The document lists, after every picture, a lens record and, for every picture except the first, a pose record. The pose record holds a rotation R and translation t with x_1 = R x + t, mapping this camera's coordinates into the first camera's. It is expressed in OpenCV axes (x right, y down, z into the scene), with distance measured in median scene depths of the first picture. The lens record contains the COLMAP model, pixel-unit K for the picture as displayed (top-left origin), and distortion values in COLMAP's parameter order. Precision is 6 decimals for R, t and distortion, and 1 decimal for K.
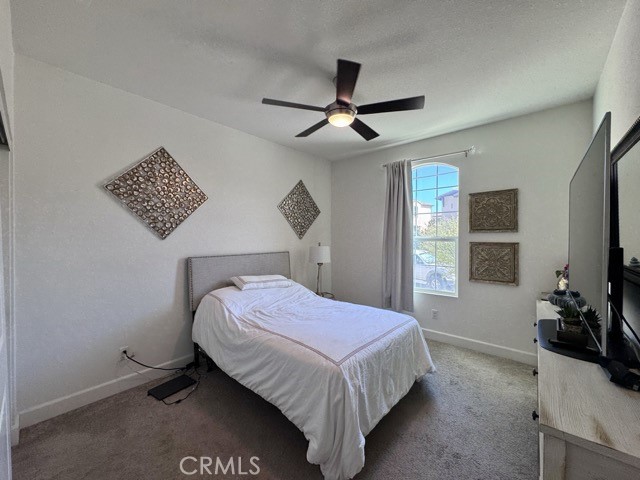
lens RADIAL K [[256.4, 0, 319.7], [0, 256.4, 238.4], [0, 0, 1]] dist [-0.002627, 0.000574]
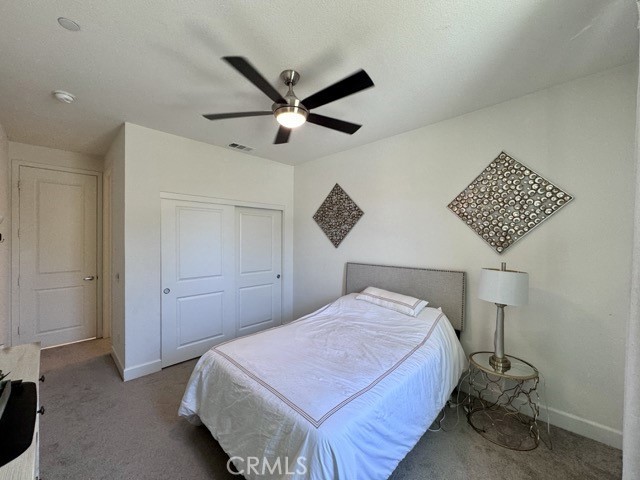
lens RADIAL K [[256.4, 0, 319.6], [0, 256.4, 239.5], [0, 0, 1]] dist [-0.002627, 0.000574]
pose [[-0.062207, 0.003953, -0.998055, 0.768853], [-0.011342, 0.999925, 0.004667, -0.043160], [0.997999, 0.011610, -0.062158, 0.927467]]
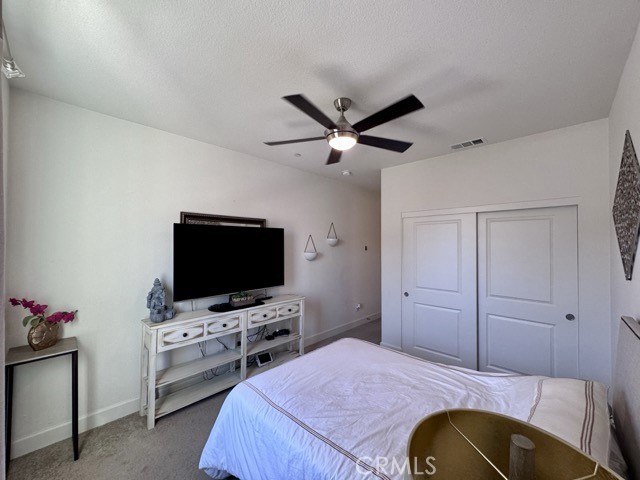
lens RADIAL K [[256.4, 0, 319.8], [0, 256.4, 239.4], [0, 0, 1]] dist [-0.002627, 0.000574]
pose [[-0.998221, -0.000907, 0.059614, 0.087743], [-0.001407, 0.999964, -0.008333, -0.080576], [-0.059604, -0.008402, -0.998187, 1.551973]]
